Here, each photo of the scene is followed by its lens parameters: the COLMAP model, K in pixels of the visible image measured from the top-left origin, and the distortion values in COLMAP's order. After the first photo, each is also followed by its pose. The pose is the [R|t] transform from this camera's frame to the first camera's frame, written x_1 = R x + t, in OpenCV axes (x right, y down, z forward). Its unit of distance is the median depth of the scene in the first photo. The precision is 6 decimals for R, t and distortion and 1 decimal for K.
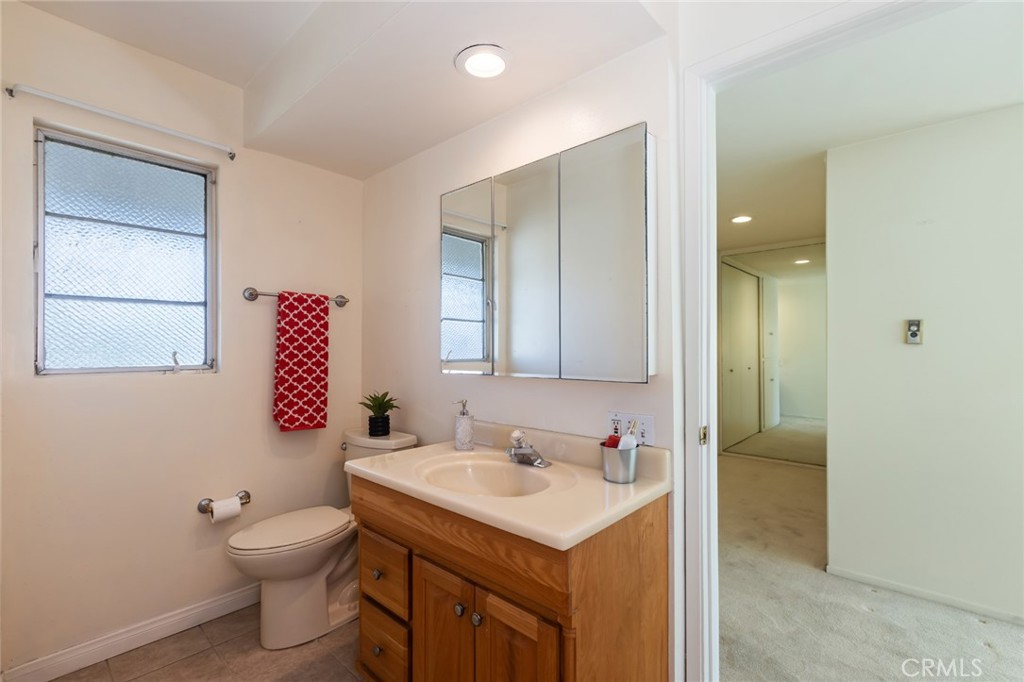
lens RADIAL K [[455.9, 0, 502.8], [0, 455.9, 347.3], [0, 0, 1]] dist [0.000061, -0.000385]
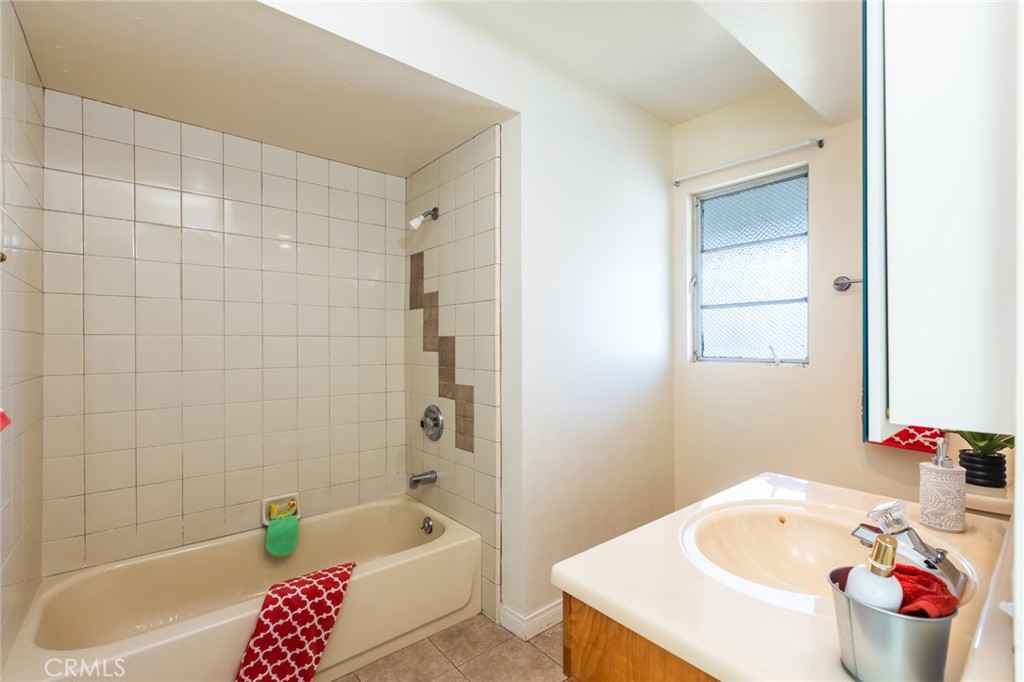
lens RADIAL K [[455.9, 0, 507.0], [0, 455.9, 340.8], [0, 0, 1]] dist [0.000061, -0.000385]
pose [[-0.153000, -0.003005, -0.988222, 0.513904], [0.002088, 0.999992, -0.003364, 0.000235], [0.988224, -0.002578, -0.152992, 0.547714]]
